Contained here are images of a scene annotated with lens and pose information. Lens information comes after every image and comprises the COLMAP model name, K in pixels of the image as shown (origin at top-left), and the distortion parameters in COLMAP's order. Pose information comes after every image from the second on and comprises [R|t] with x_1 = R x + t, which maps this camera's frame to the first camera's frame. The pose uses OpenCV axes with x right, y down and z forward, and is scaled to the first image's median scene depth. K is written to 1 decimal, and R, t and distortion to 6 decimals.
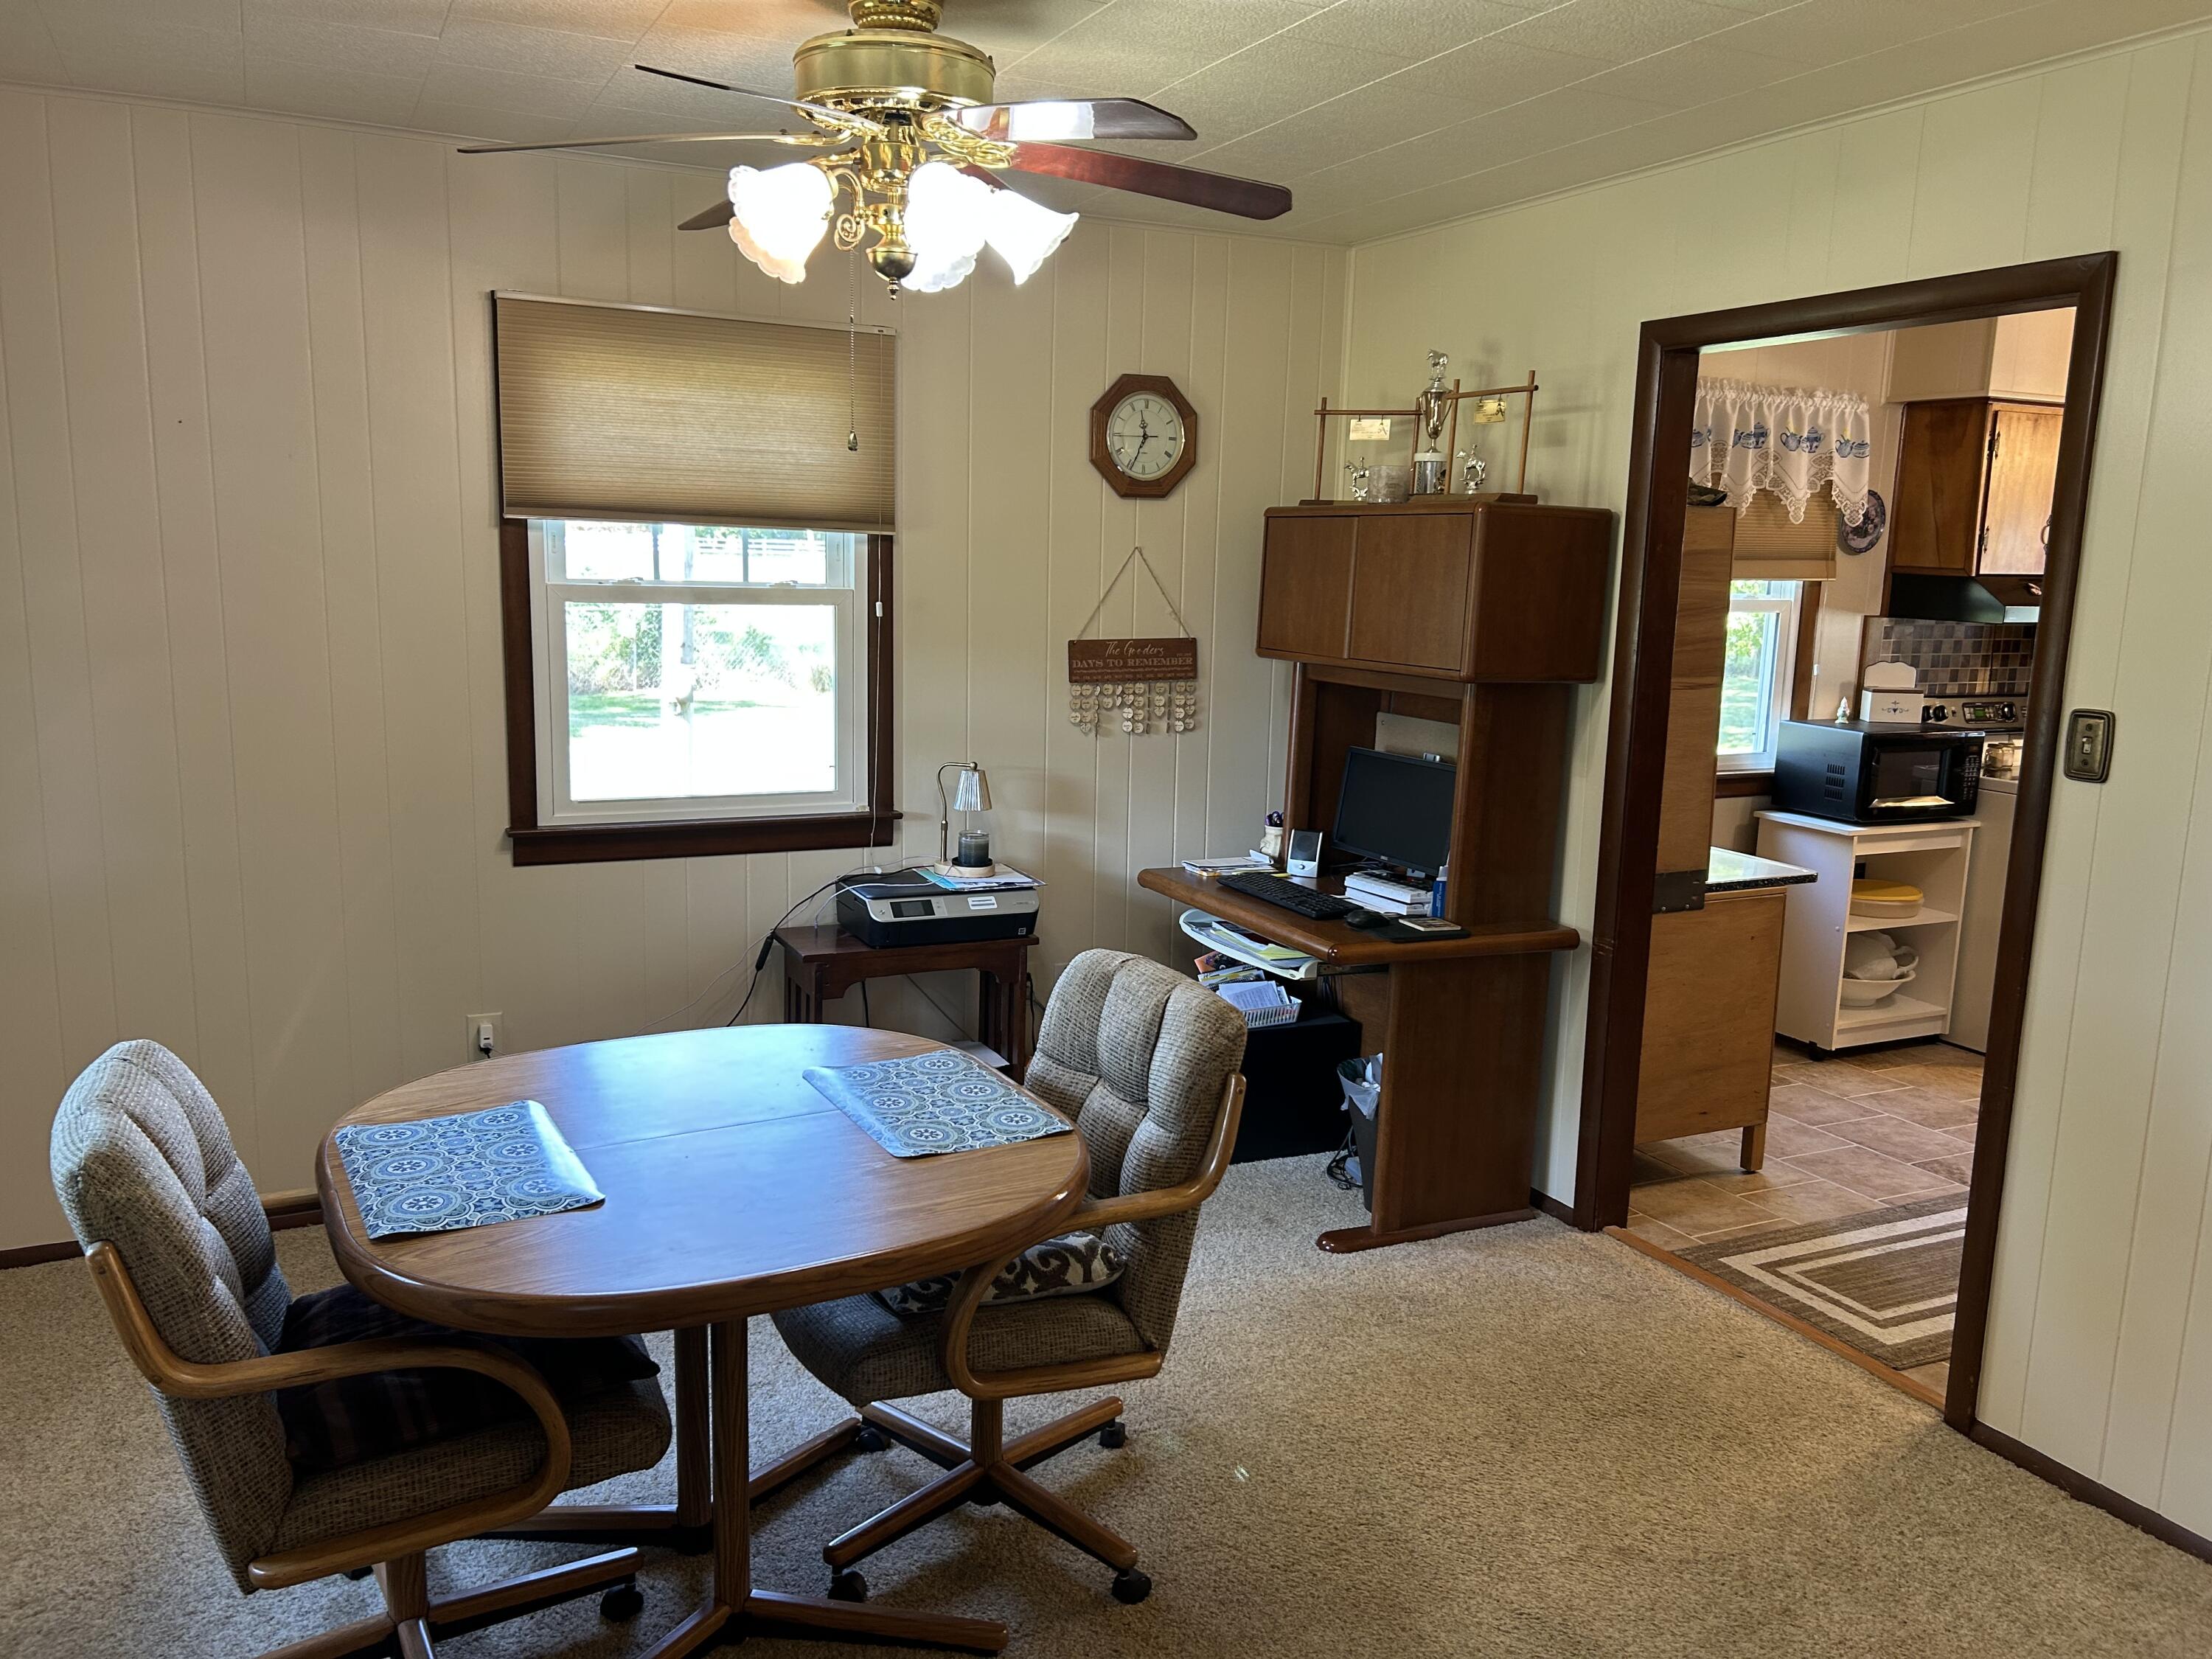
lens RADIAL K [[1658.3, 0, 1110.0], [0, 1658.3, 839.1], [0, 0, 1]] dist [0.055554, -0.060830]
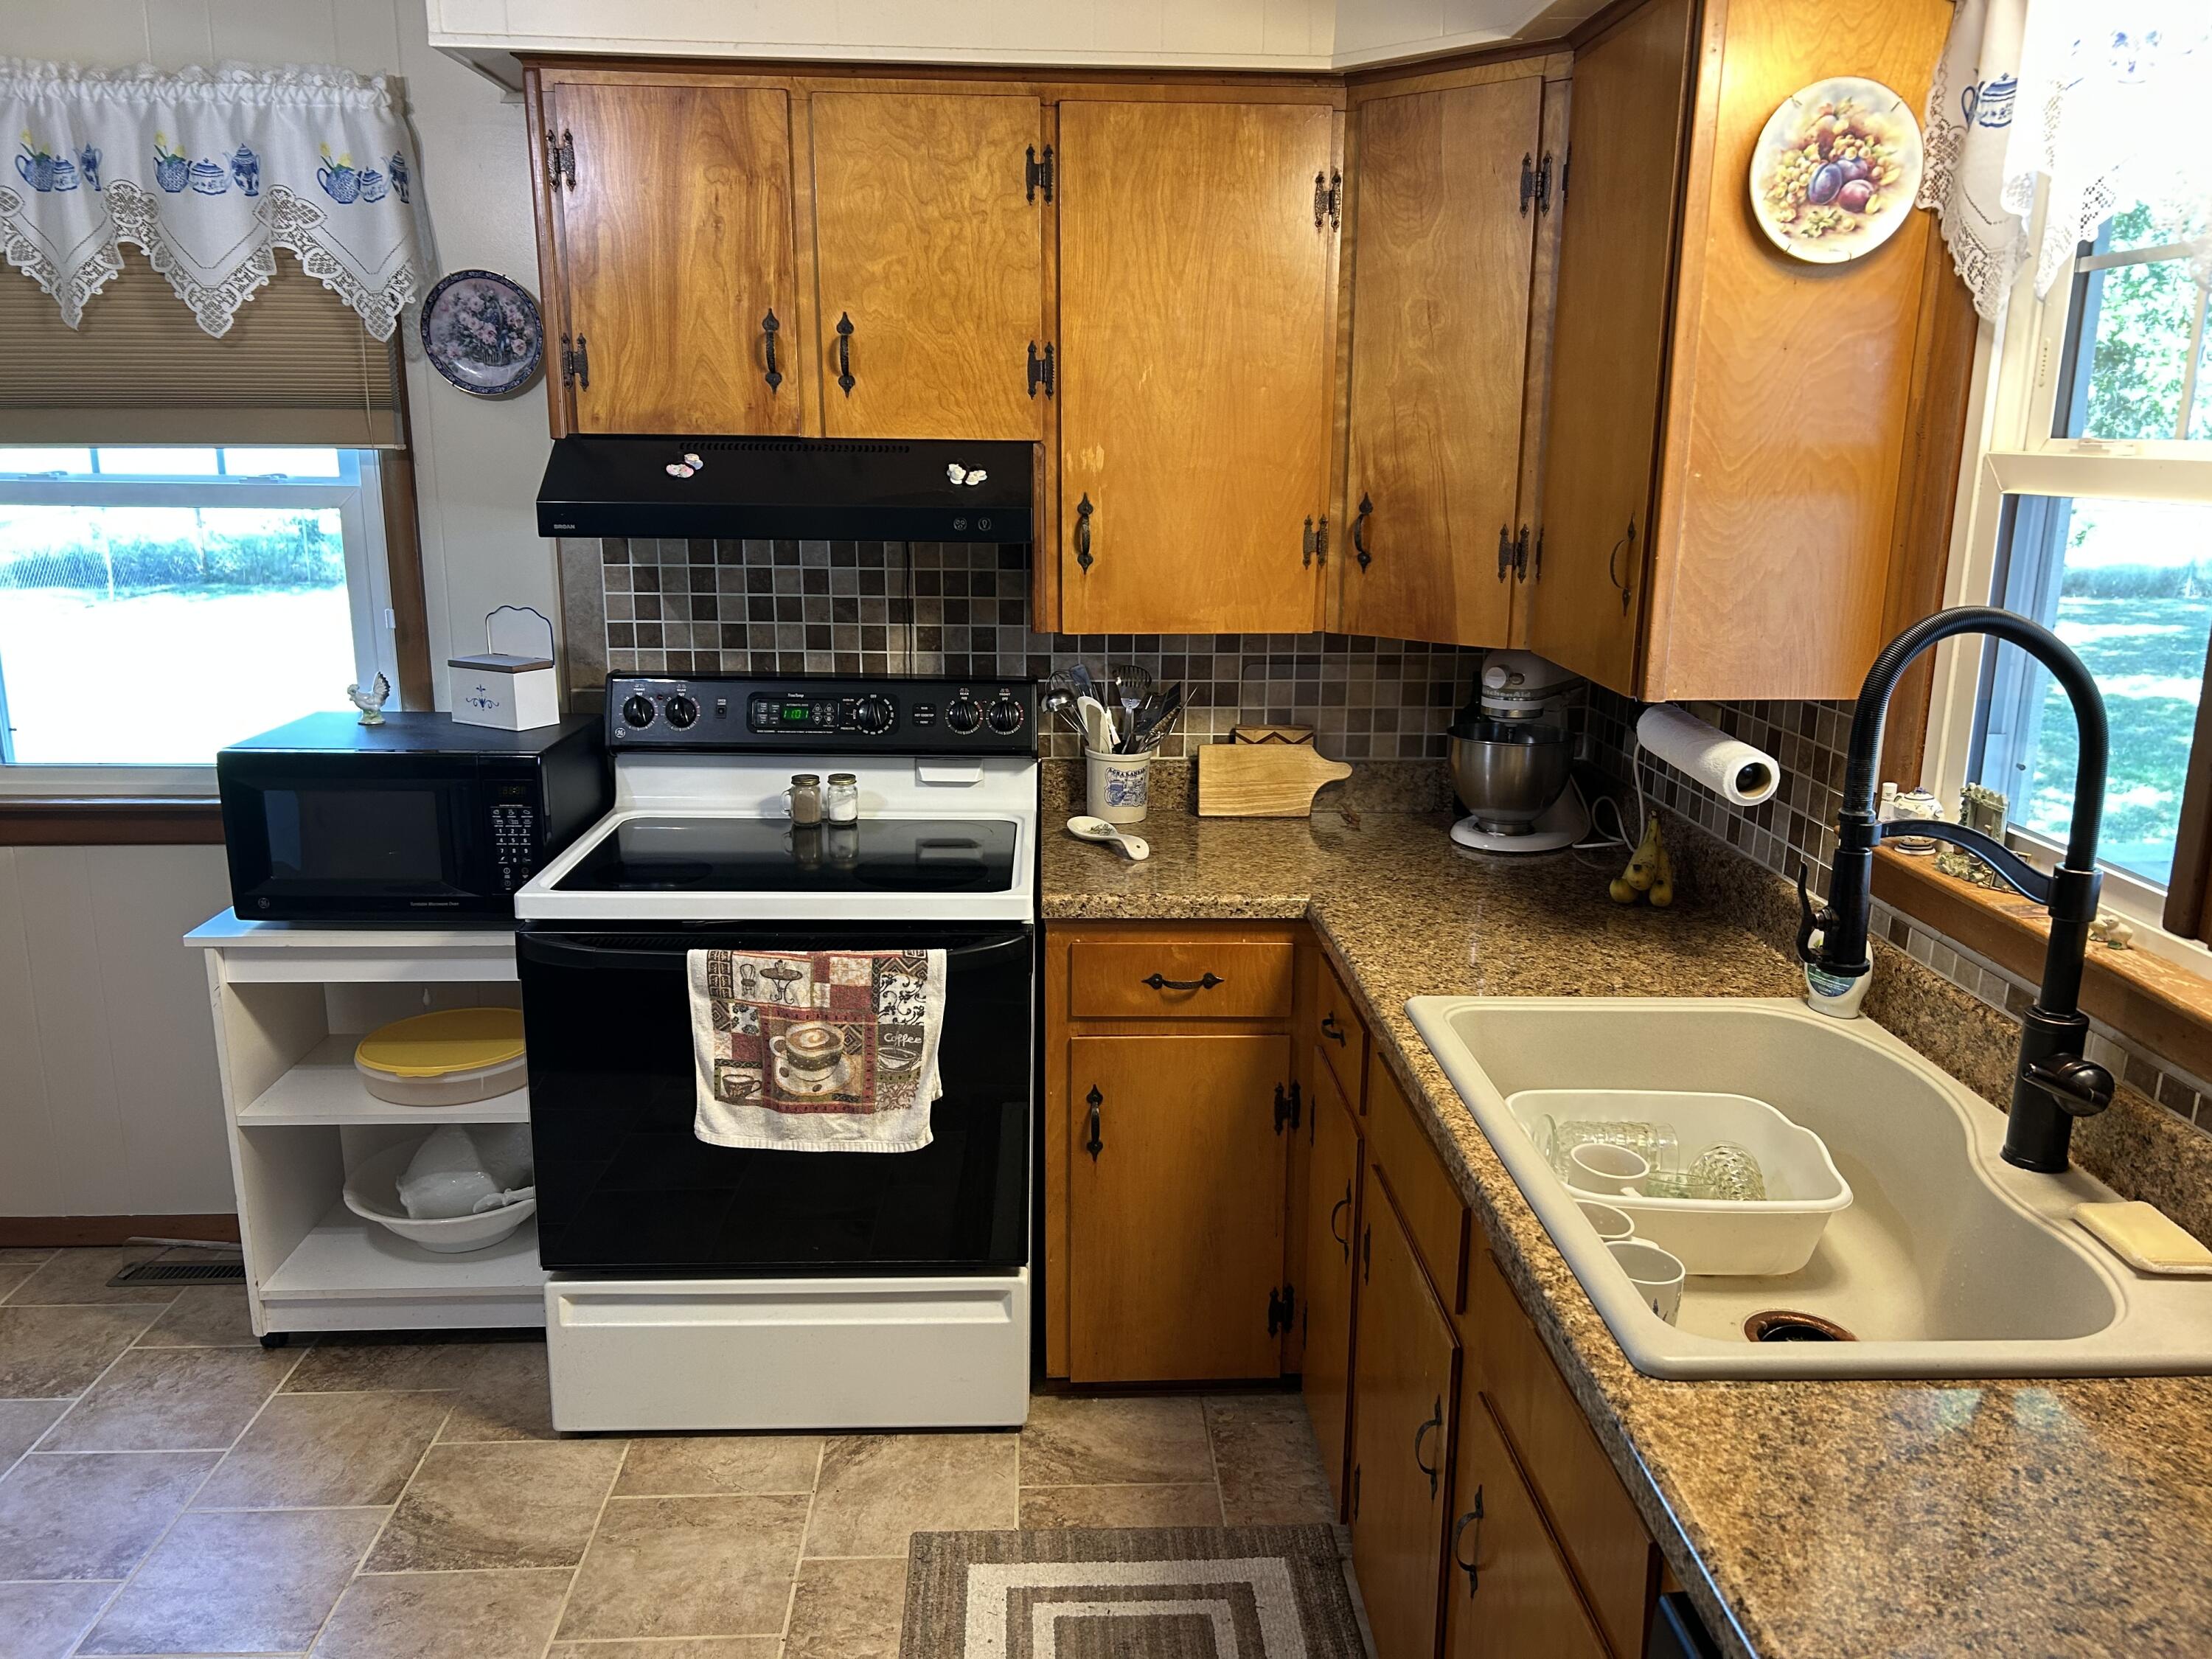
lens RADIAL K [[1658.3, 0, 1103.0], [0, 1658.3, 826.2], [0, 0, 1]] dist [0.055554, -0.060830]
pose [[0.918835, 0.079736, -0.386502, 0.846836], [-0.059076, 0.996131, 0.065062, -0.083781], [0.390194, -0.036949, 0.919991, 0.599336]]
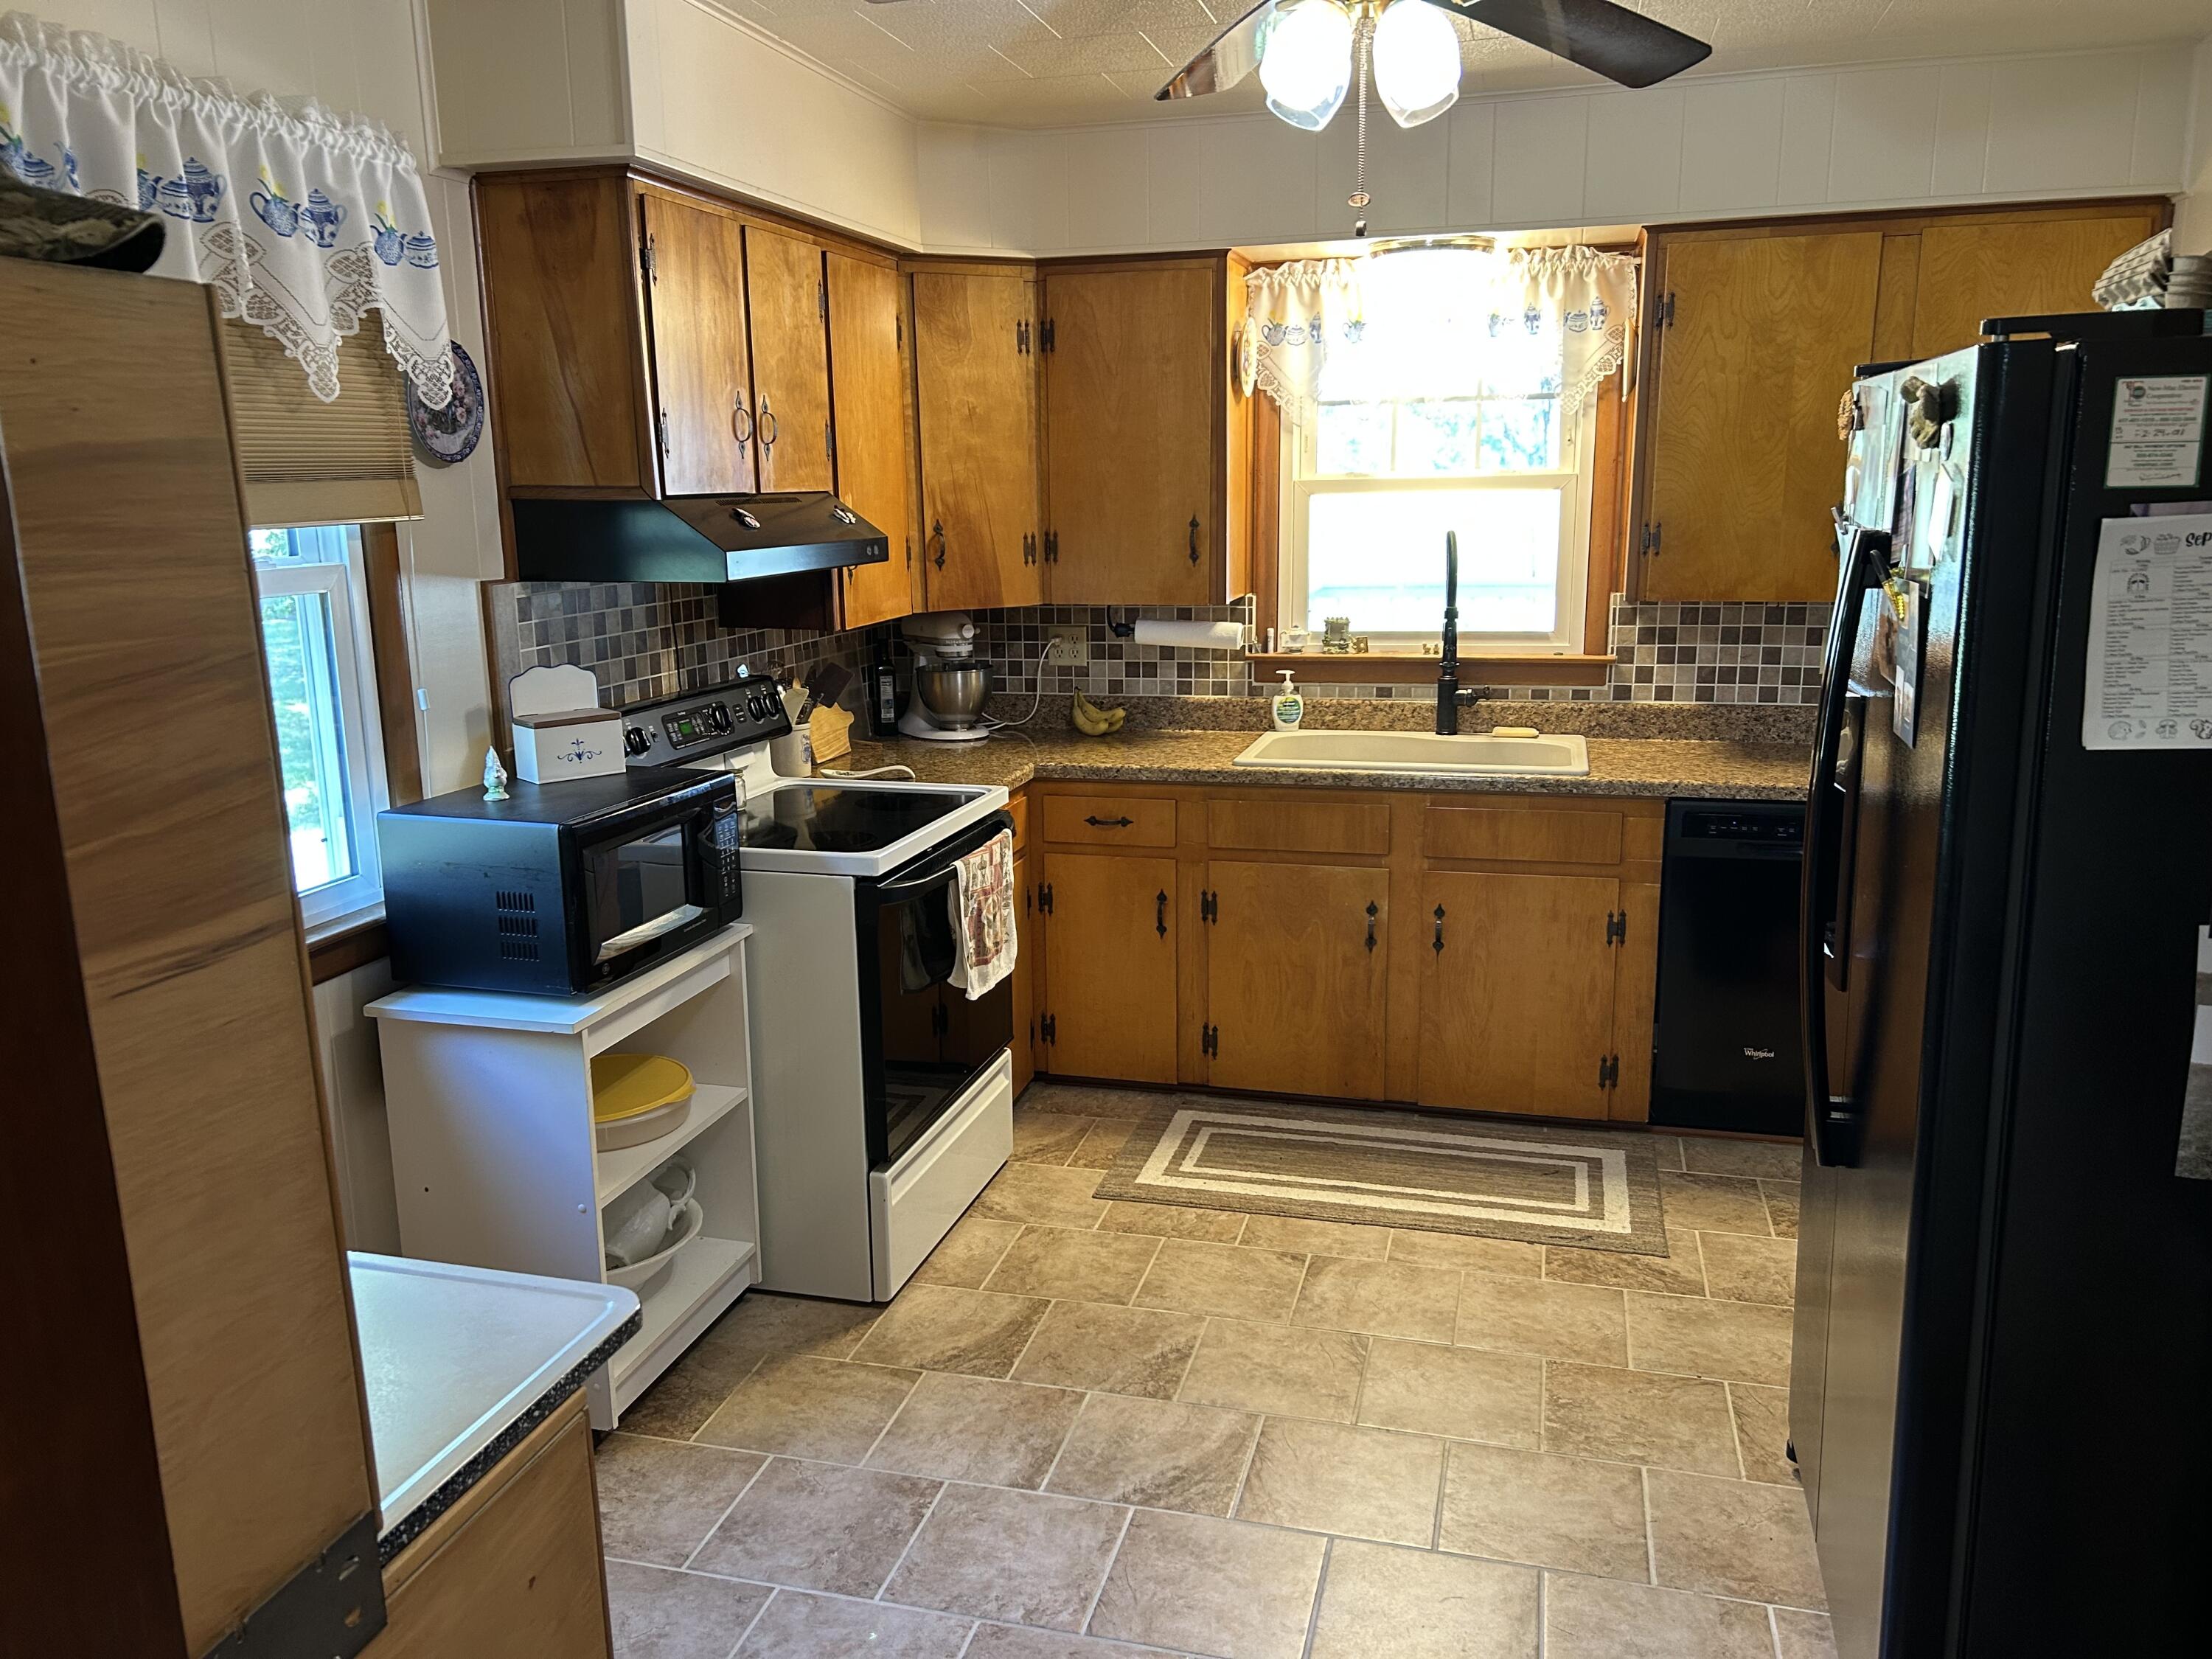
lens RADIAL K [[1658.3, 0, 1091.7], [0, 1658.3, 841.5], [0, 0, 1]] dist [0.055554, -0.060830]
pose [[0.659940, -0.194233, 0.725777, 0.182931], [0.160736, 0.980139, 0.116150, -0.085792], [-0.733923, 0.040006, 0.678054, 0.516163]]
